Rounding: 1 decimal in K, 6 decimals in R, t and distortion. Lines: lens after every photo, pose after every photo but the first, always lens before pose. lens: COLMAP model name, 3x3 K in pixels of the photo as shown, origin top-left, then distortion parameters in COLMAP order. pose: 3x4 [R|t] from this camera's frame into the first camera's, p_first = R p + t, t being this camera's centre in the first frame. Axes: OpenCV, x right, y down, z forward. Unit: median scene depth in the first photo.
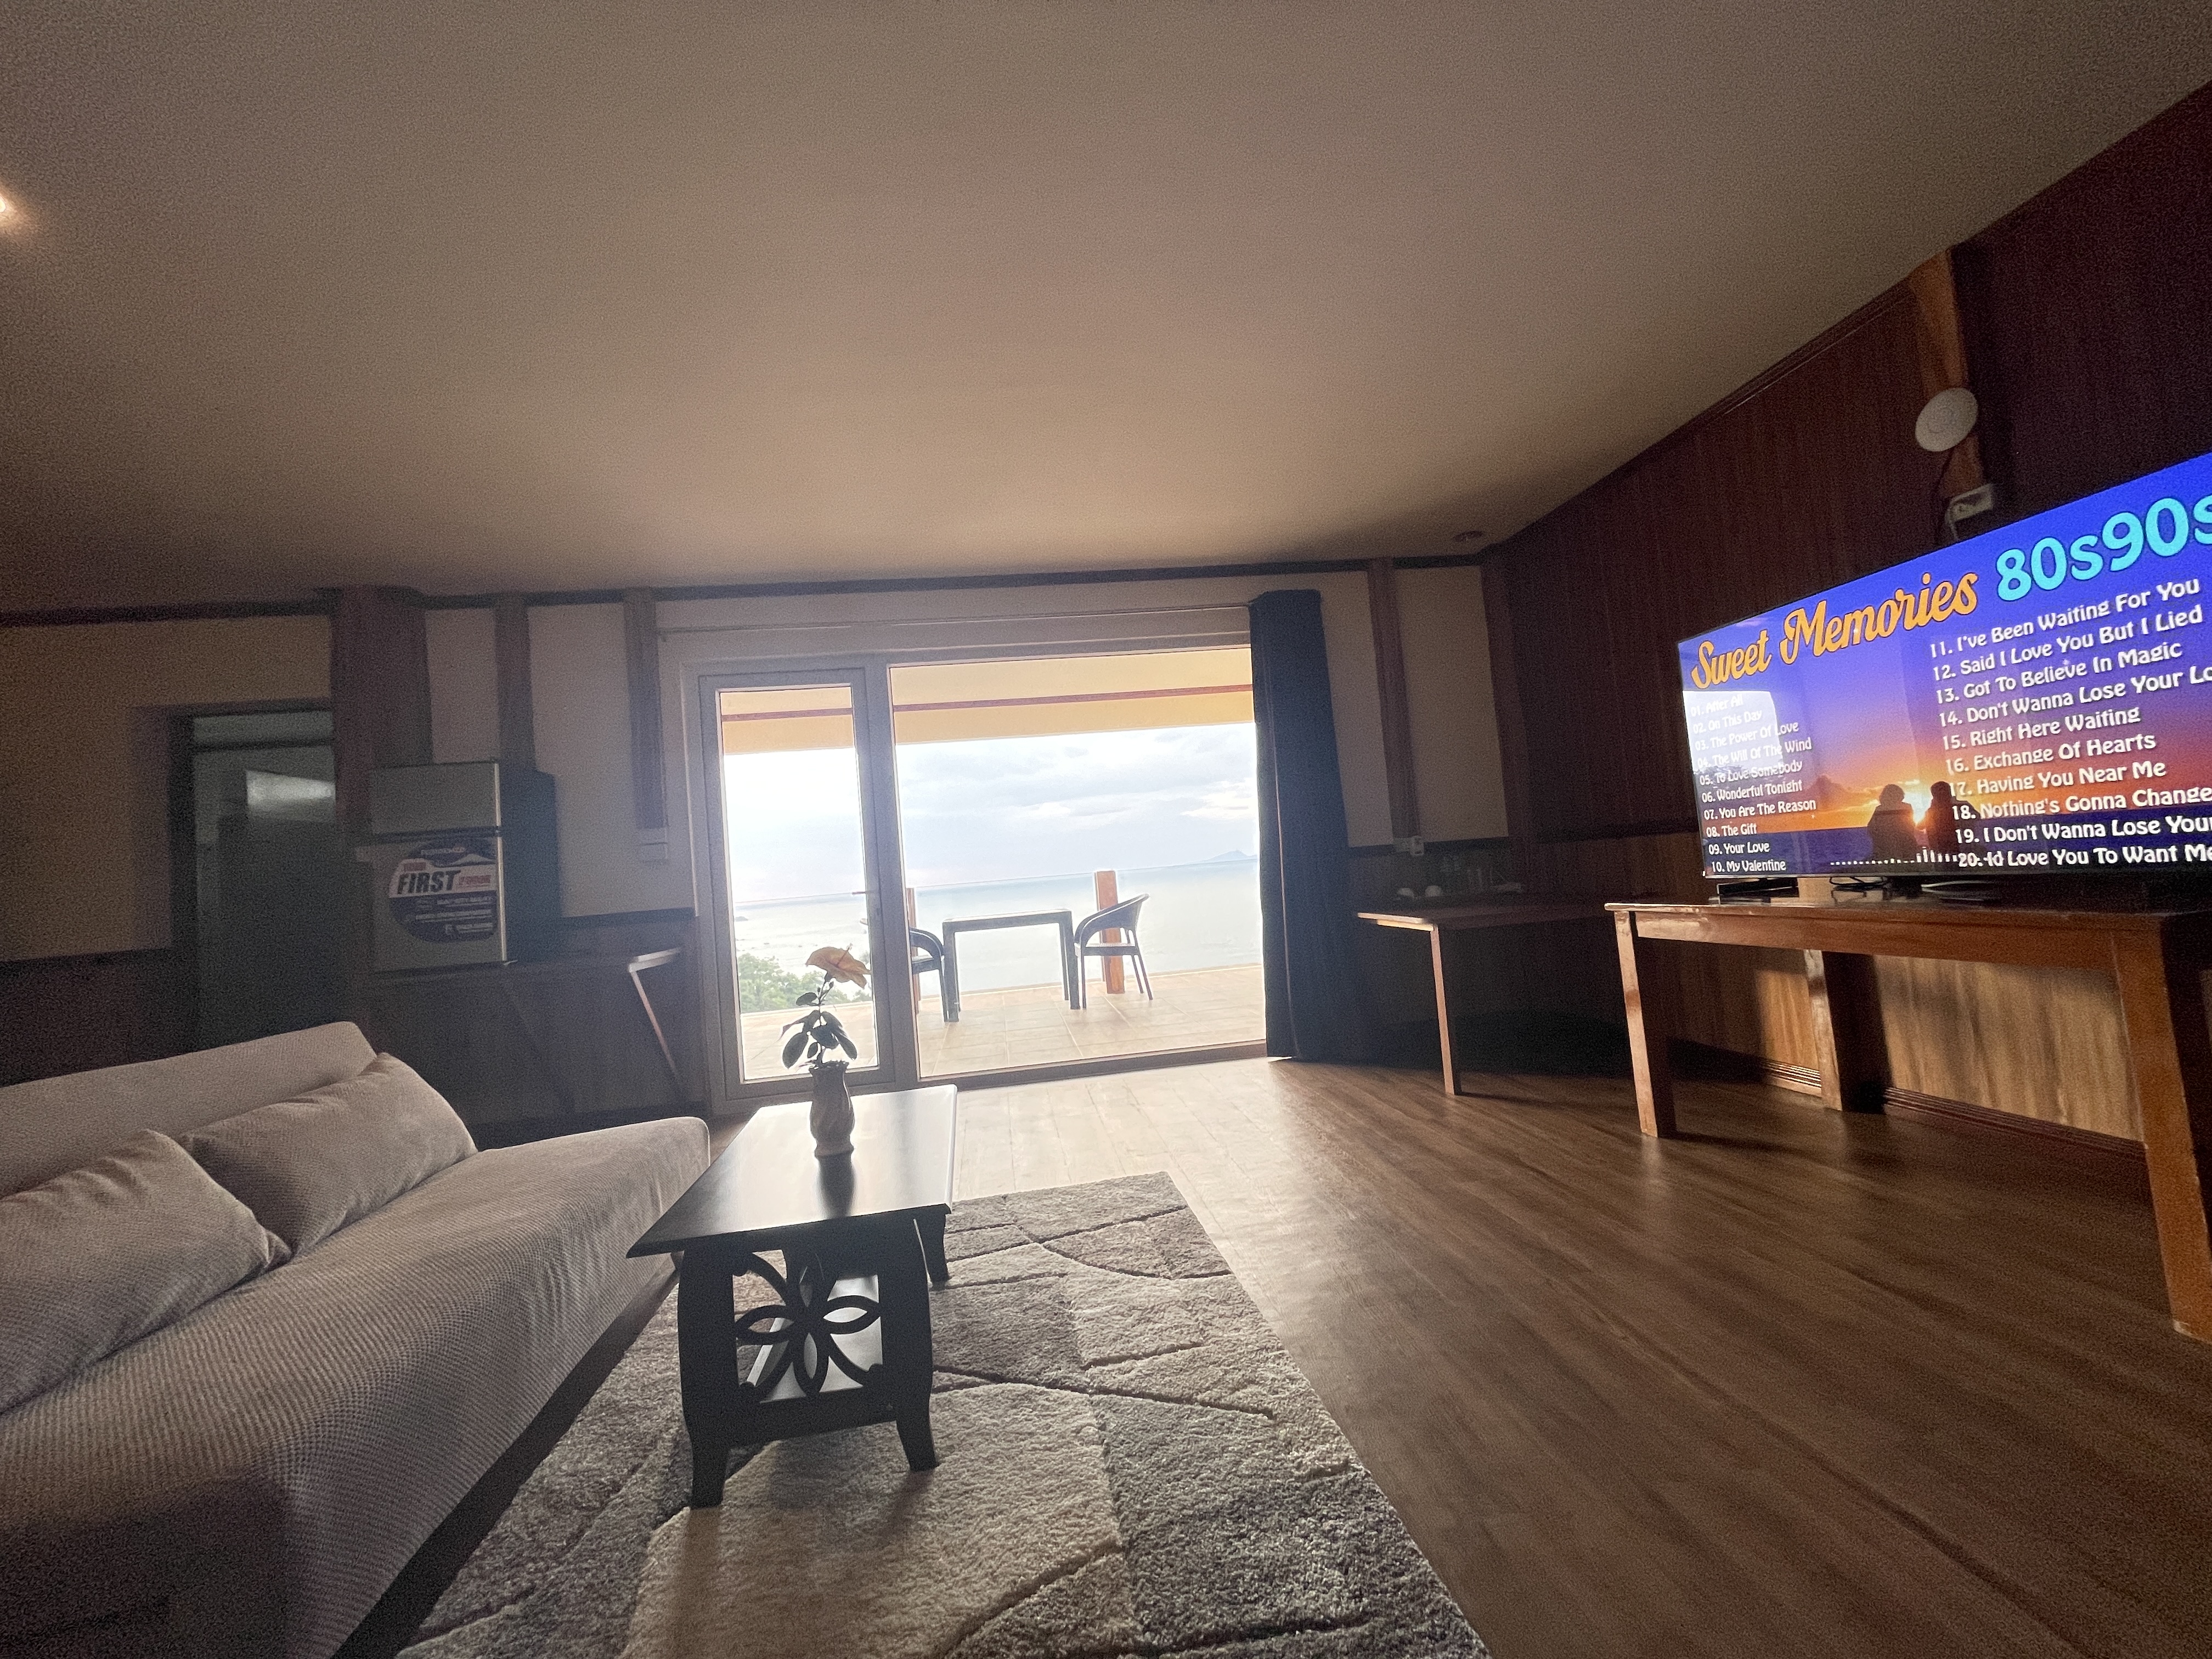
lens RADIAL K [[888.7, 0, 1104.3], [0, 888.7, 821.3], [0, 0, 1]] dist [0.000159, 0.000088]
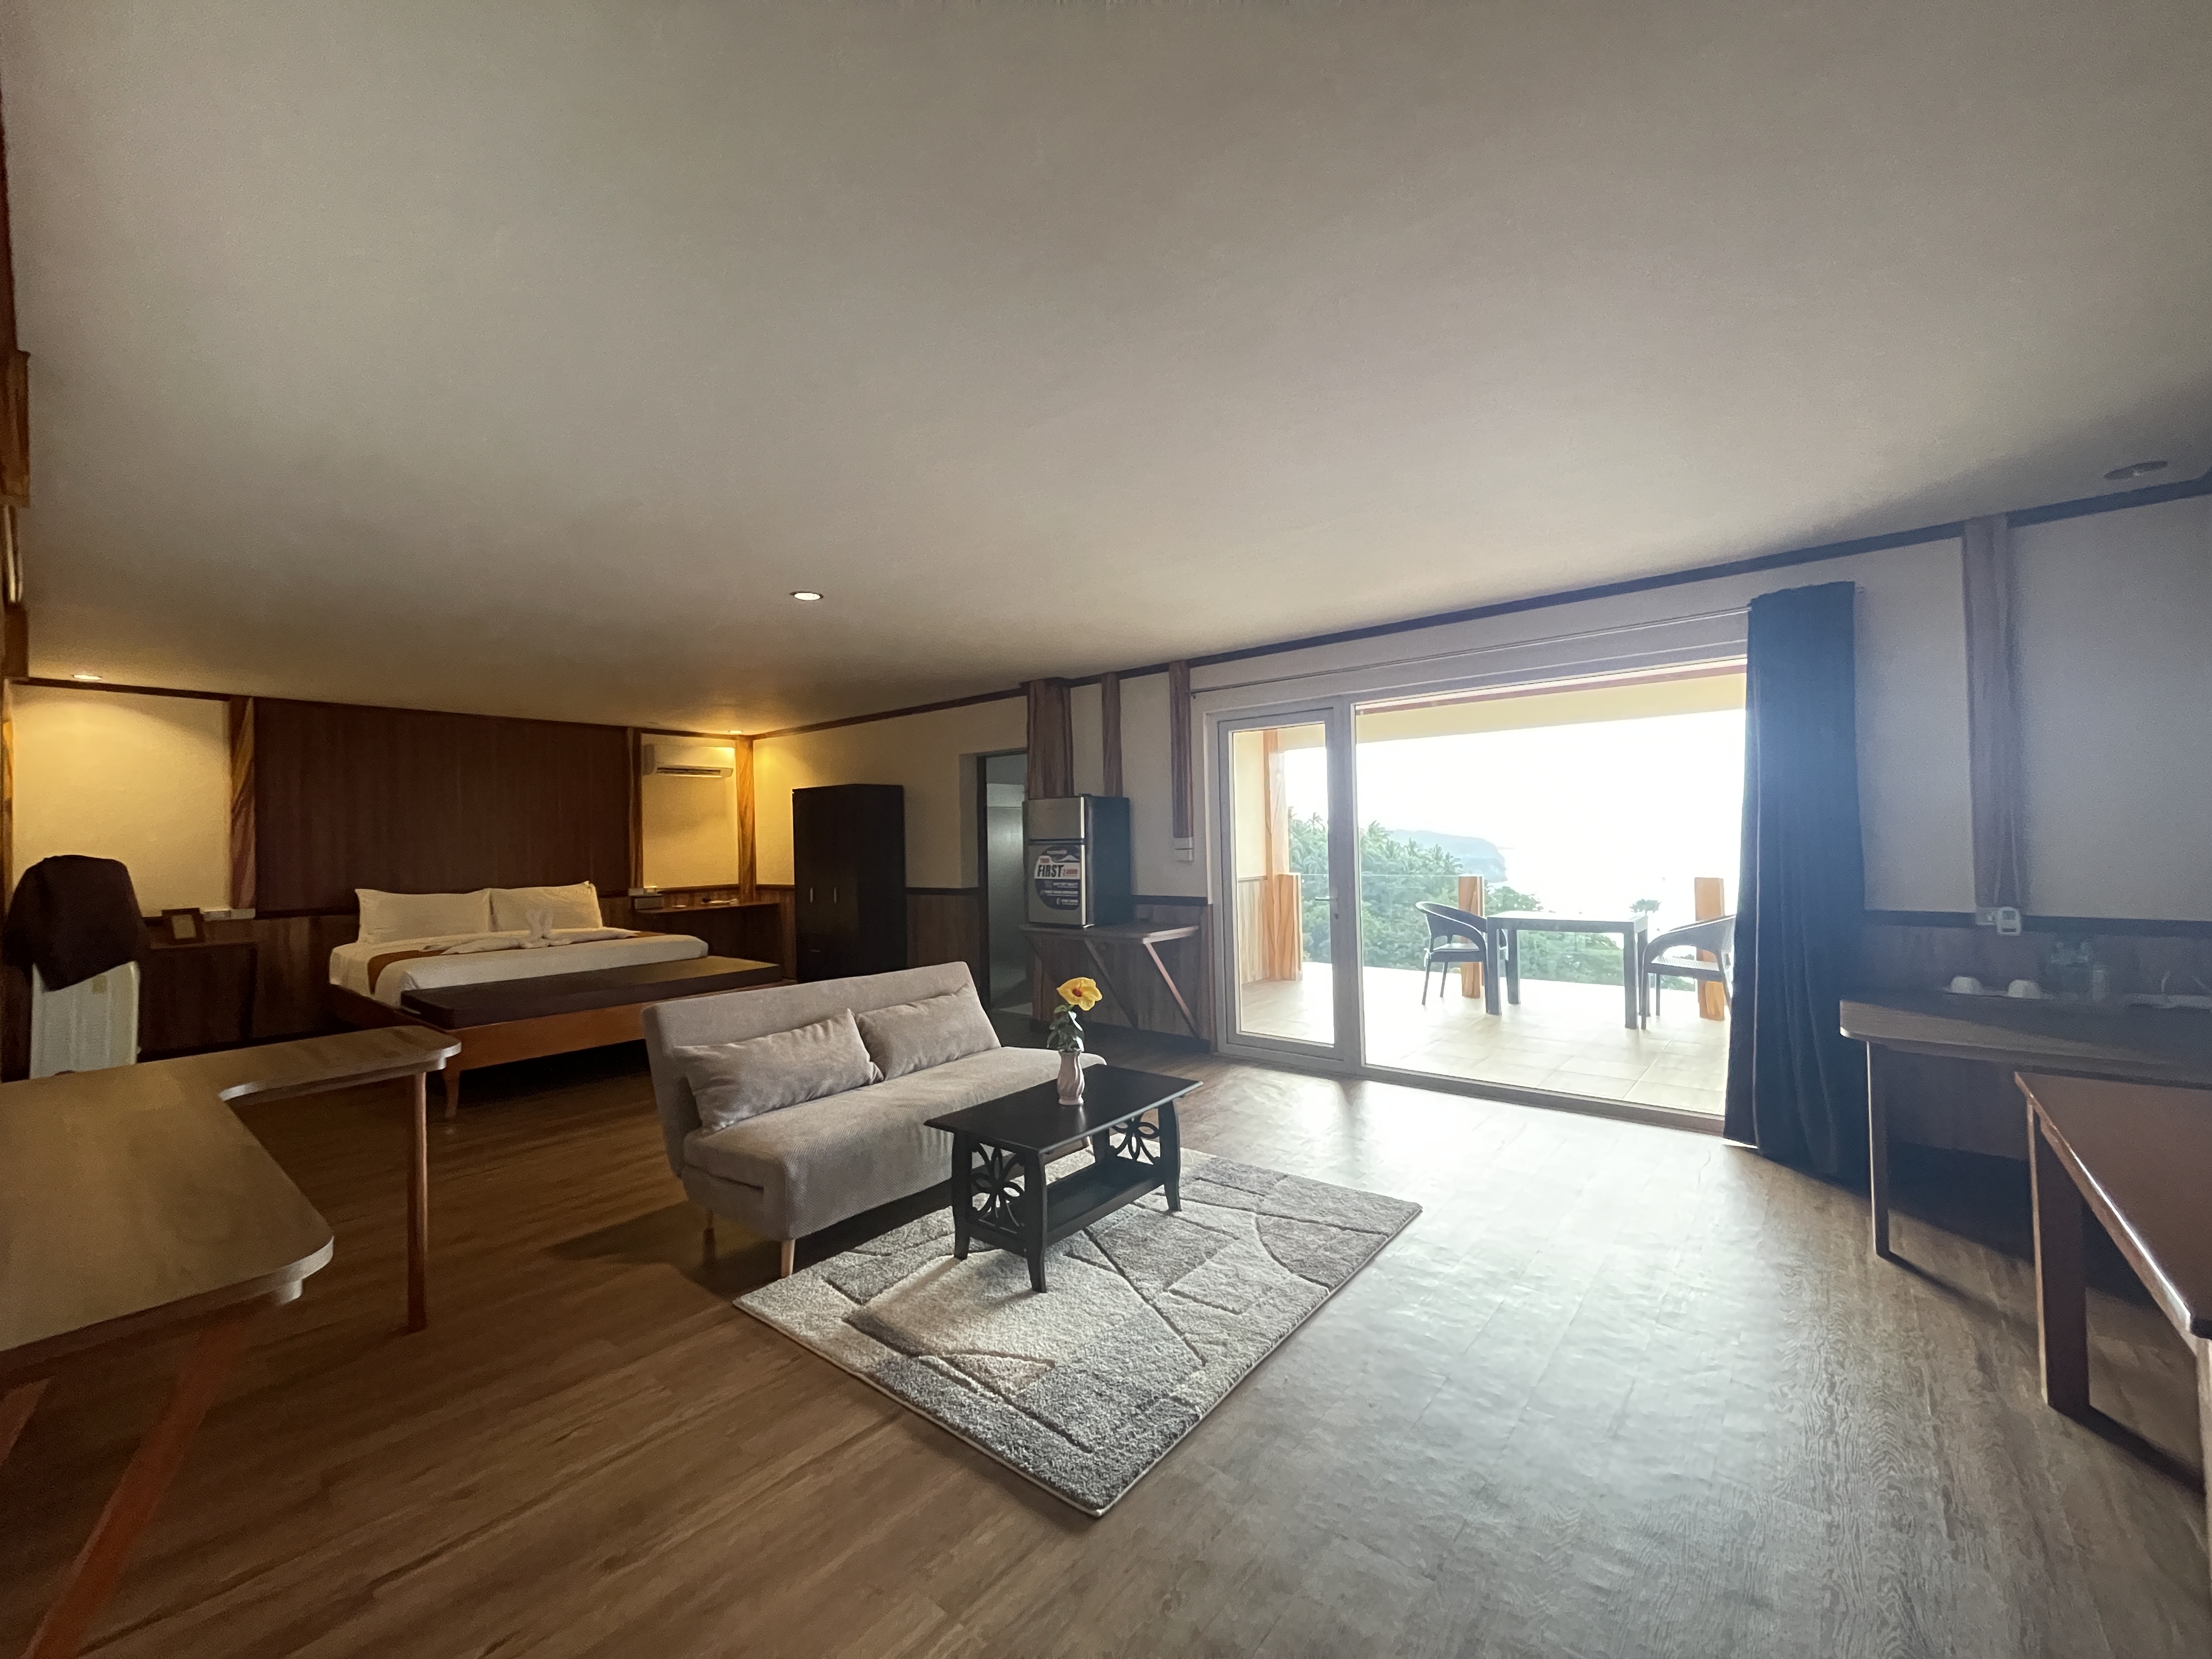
lens RADIAL K [[884.6, 0, 1106.0], [0, 884.6, 829.5], [0, 0, 1]] dist [-0.001405, -0.000099]
pose [[0.689141, 0.059075, -0.722215, 0.759587], [0.004126, 0.996335, 0.085434, -0.233248], [0.724615, -0.061856, 0.686372, -0.040057]]
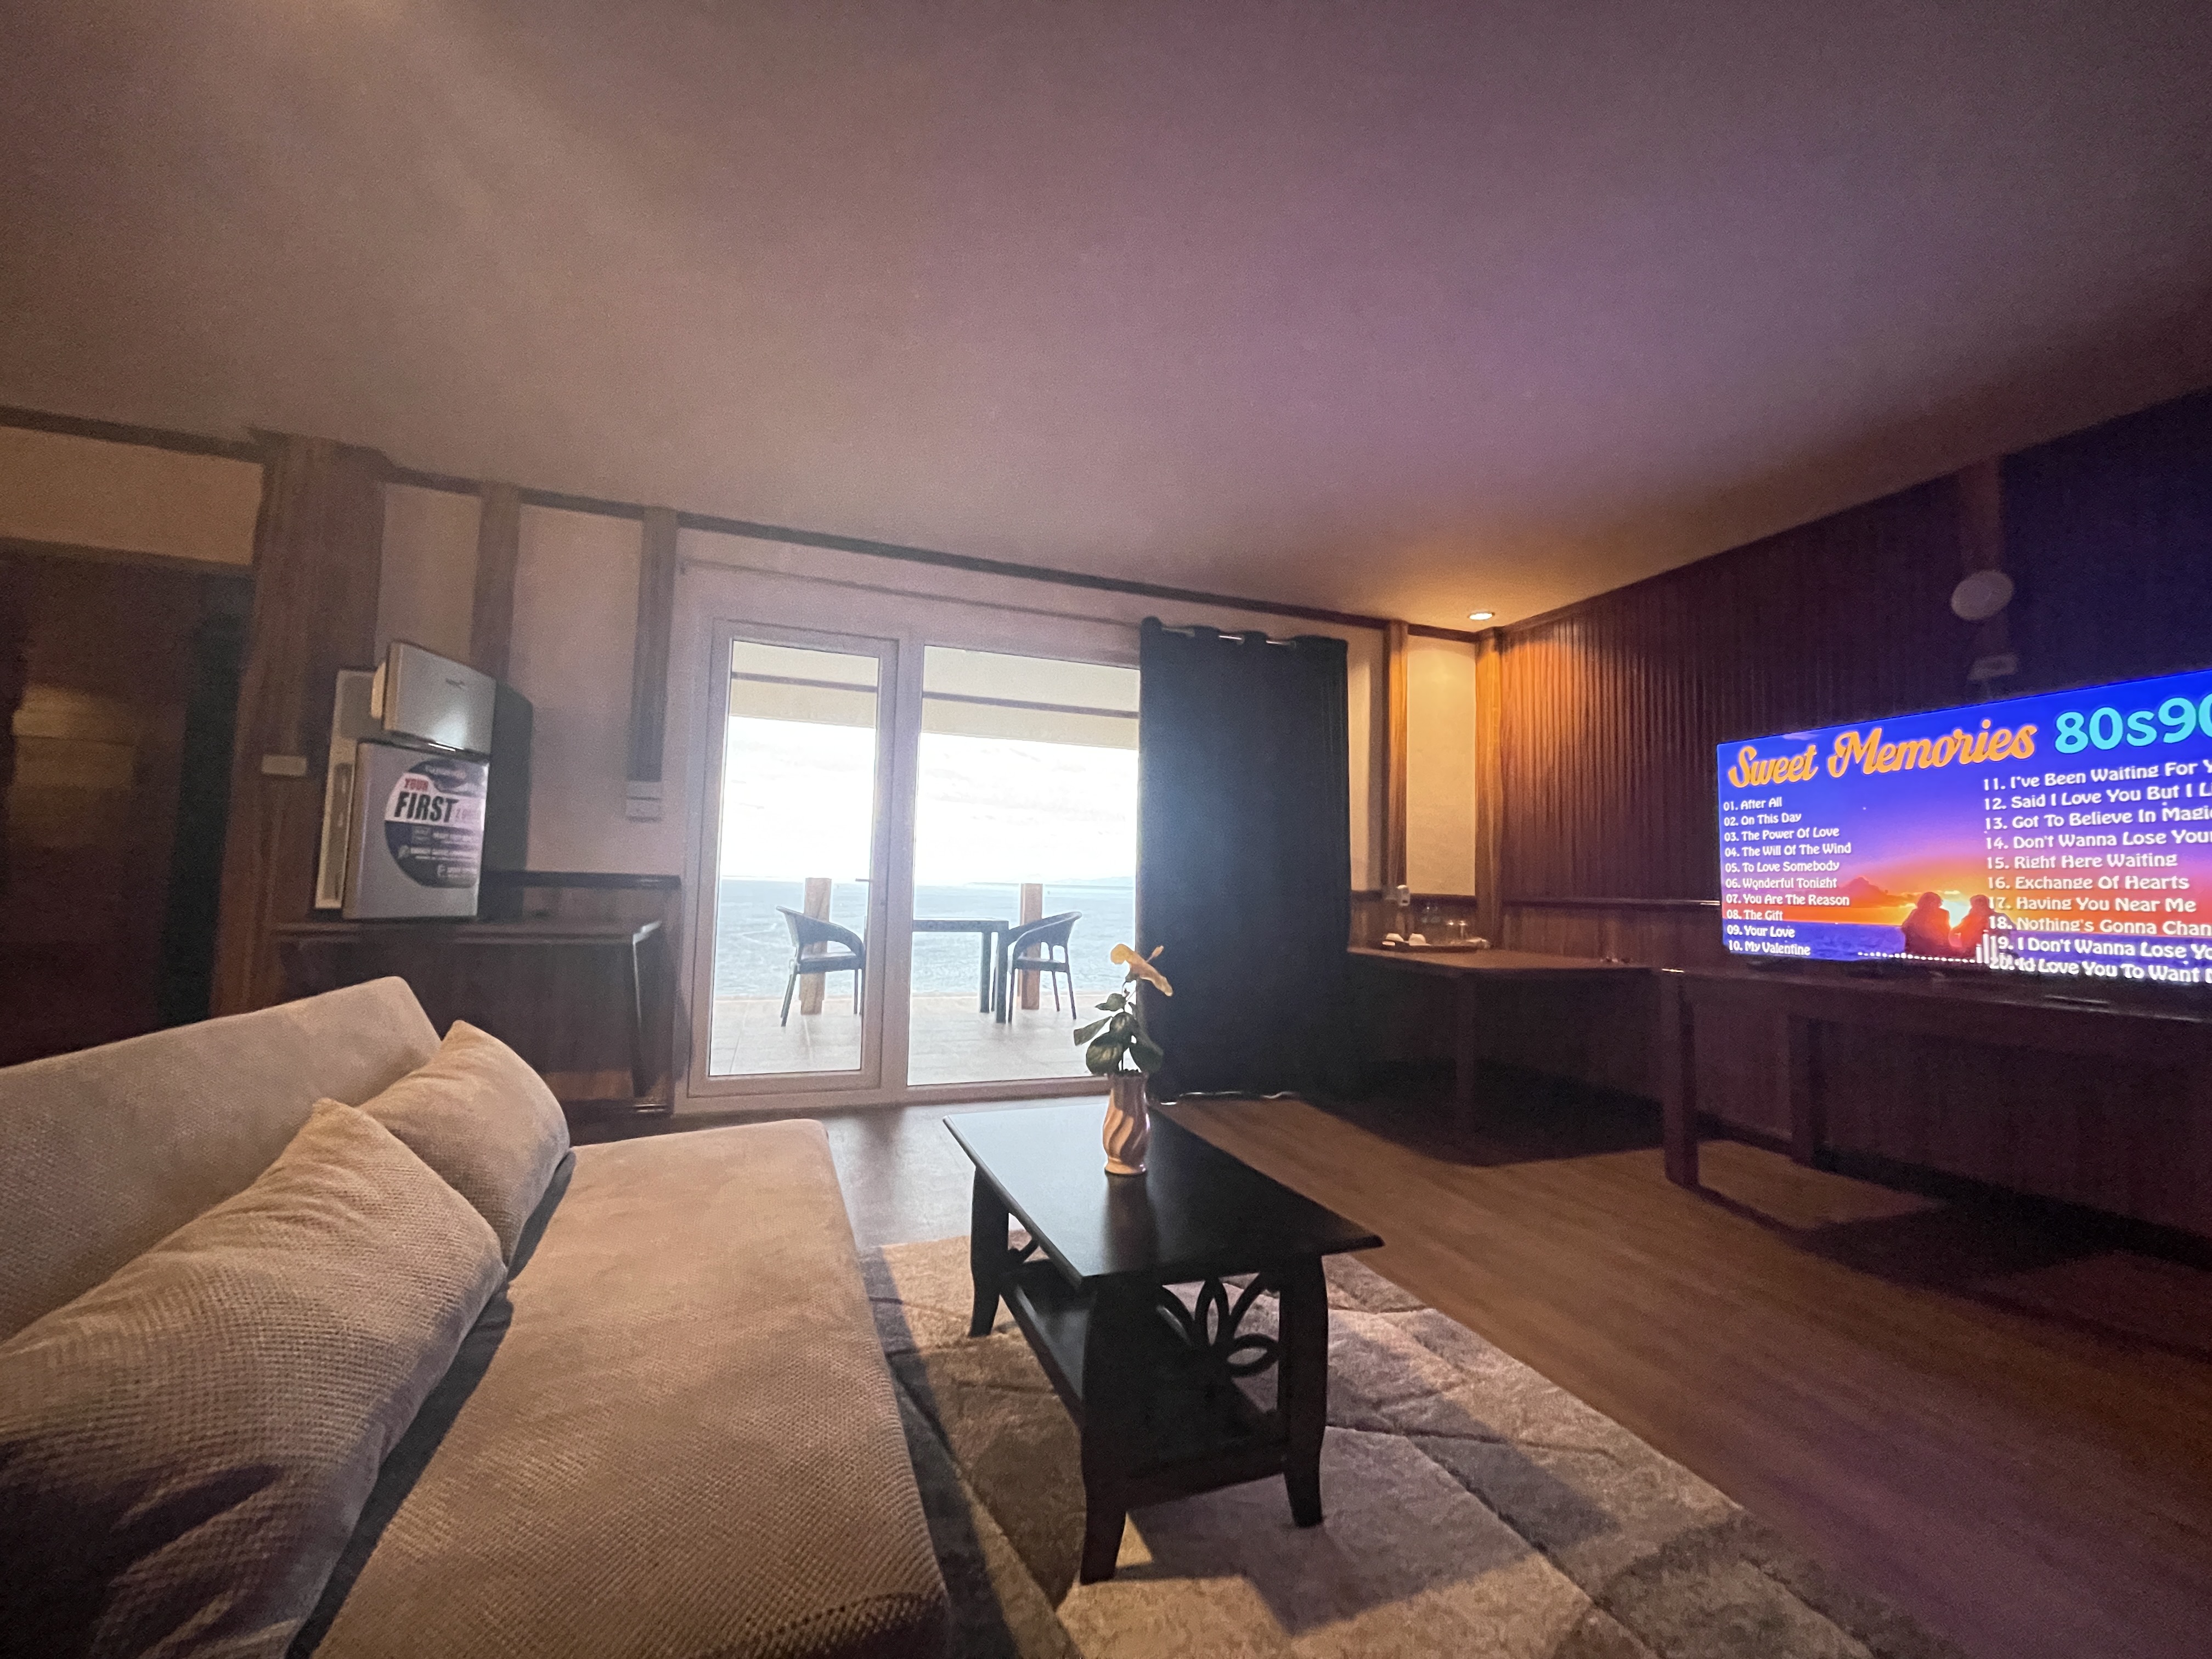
lens RADIAL K [[884.6, 0, 1106.0], [0, 884.6, 829.5], [0, 0, 1]] dist [-0.001405, -0.000099]
pose [[0.969089, 0.123163, 0.213771, -0.482682], [-0.120501, 0.992386, -0.025489, 0.042166], [-0.215282, -0.001059, 0.976551, 0.103969]]
